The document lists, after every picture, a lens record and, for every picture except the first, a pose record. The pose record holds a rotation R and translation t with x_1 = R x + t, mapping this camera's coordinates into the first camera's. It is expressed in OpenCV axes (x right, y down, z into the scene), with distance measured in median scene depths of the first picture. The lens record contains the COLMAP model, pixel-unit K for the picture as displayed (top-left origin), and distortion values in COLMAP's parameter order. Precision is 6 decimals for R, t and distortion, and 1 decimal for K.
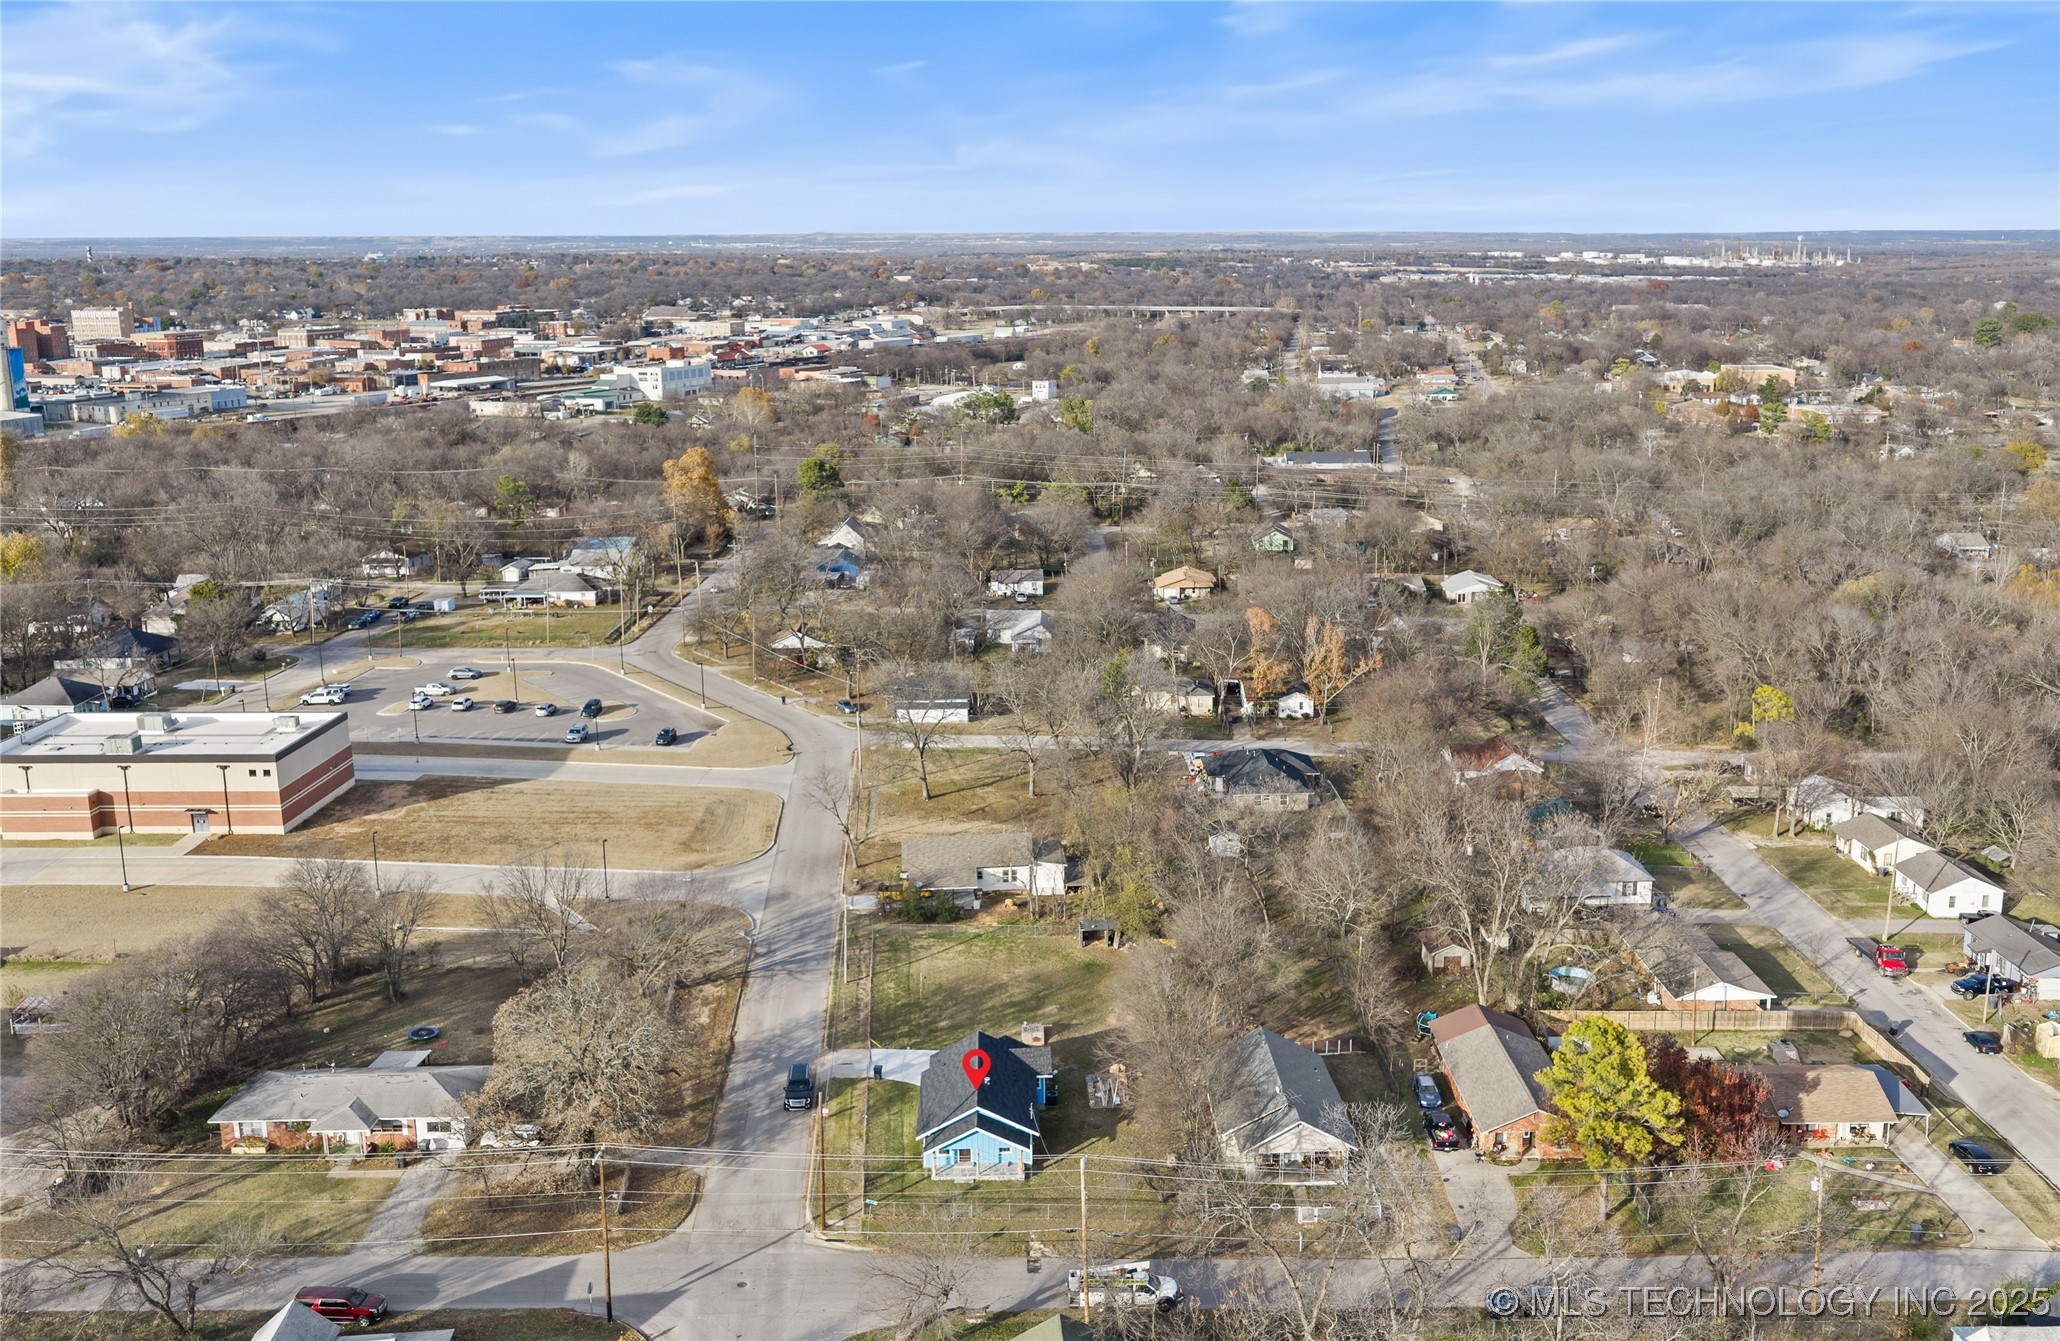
lens RADIAL K [[1932.8, 0, 1032.2], [0, 1932.8, 354.9], [0, 0, 1]] dist [0.050641, -0.088456]
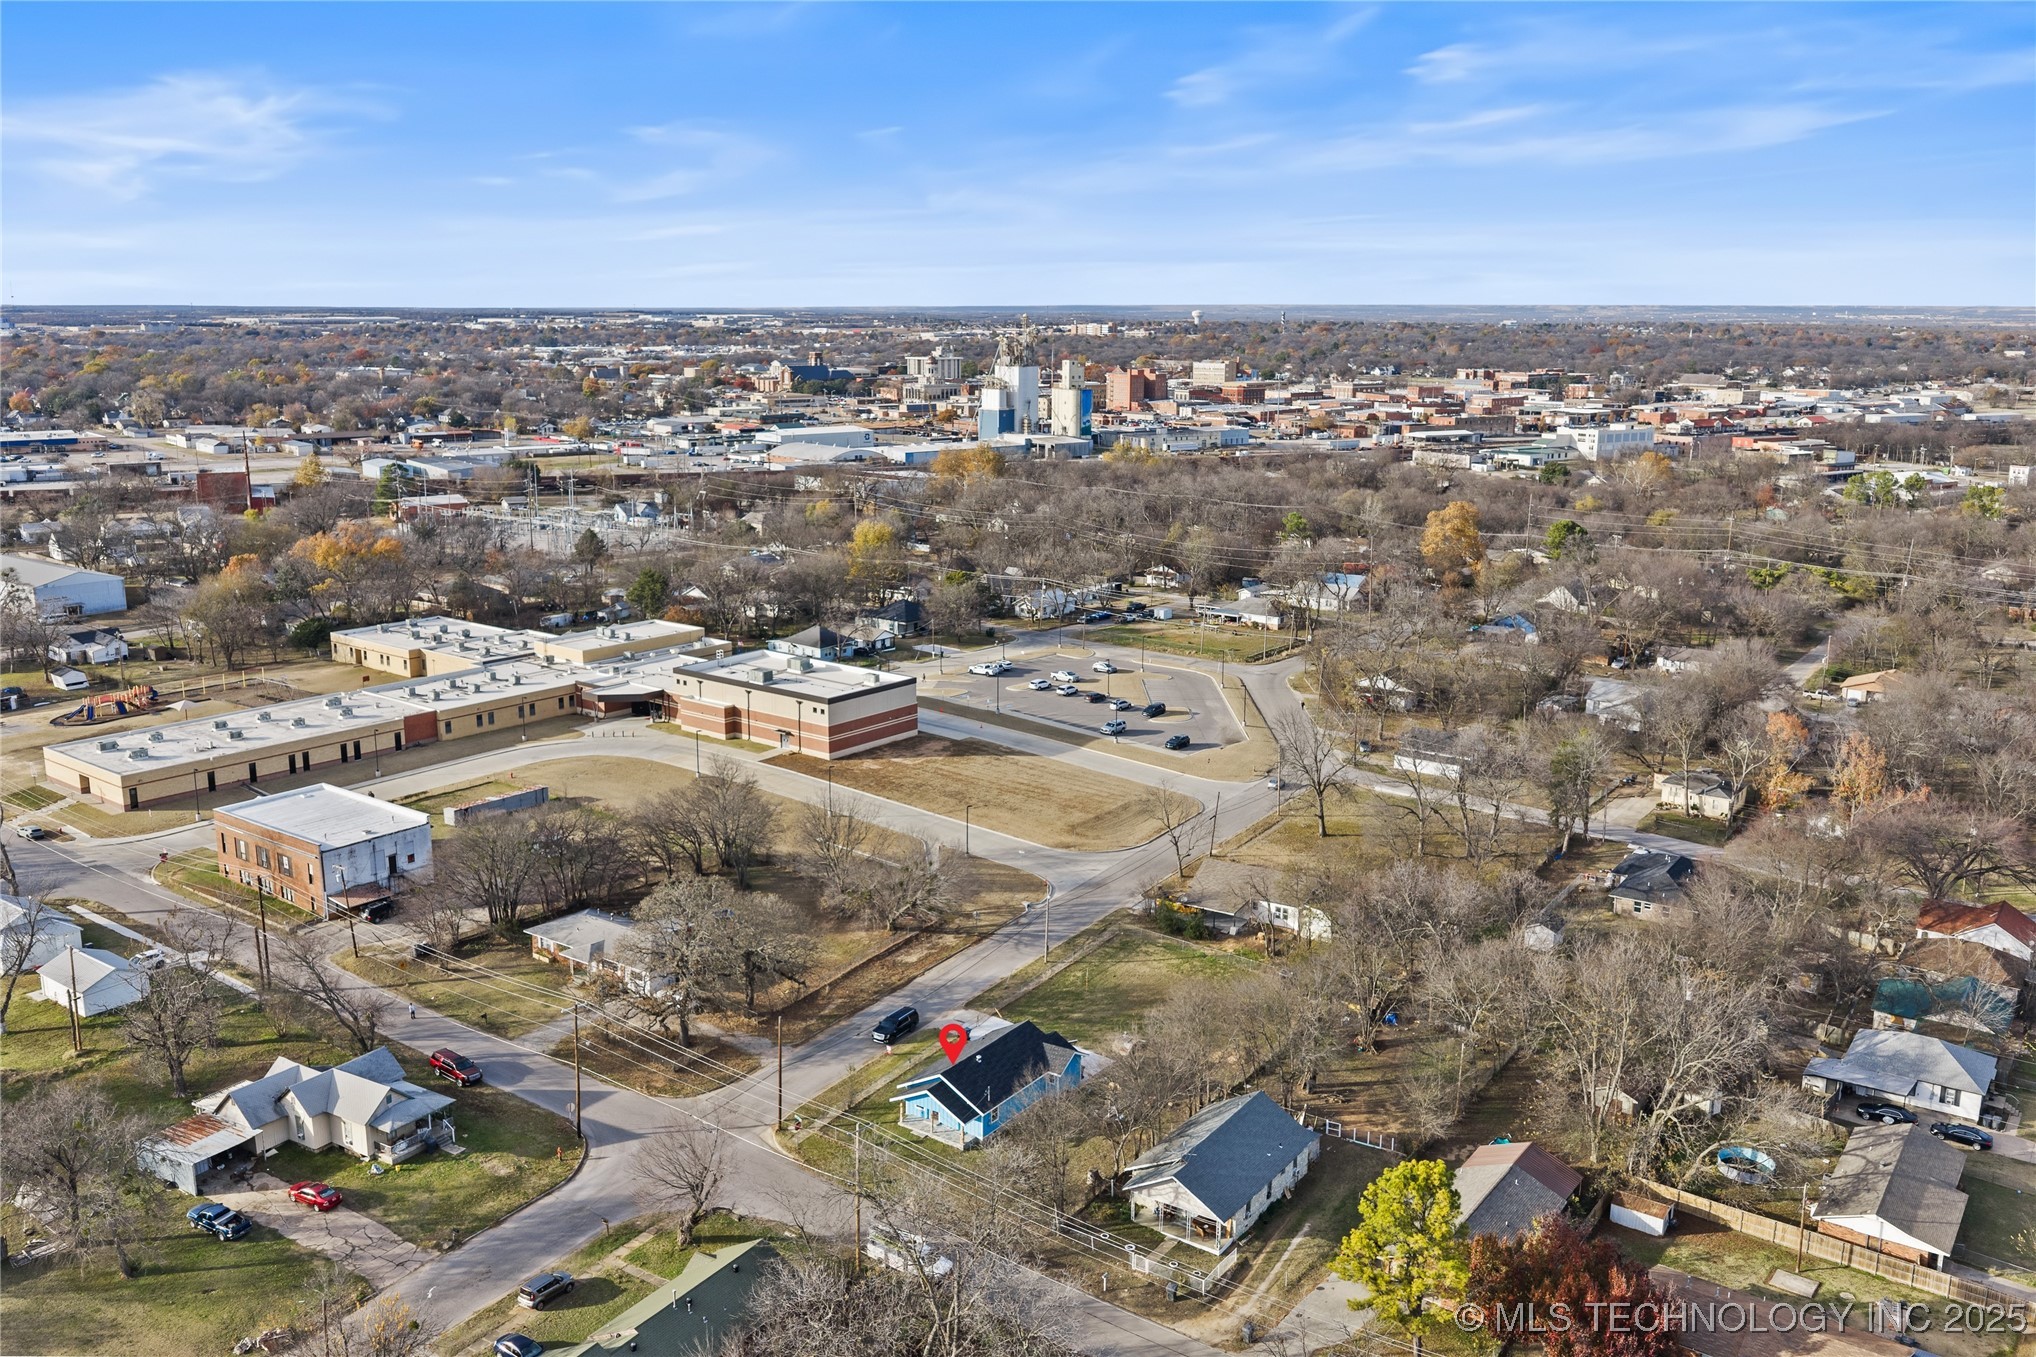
lens RADIAL K [[1698.3, 0, 1018.3], [0, 1698.3, 657.4], [0, 0, 1]] dist [0.018883, -0.006757]
pose [[0.785762, 0.132341, -0.604206, 0.392358], [-0.045701, 0.986594, 0.156662, -0.005236], [0.616839, -0.095486, 0.781276, 0.196296]]
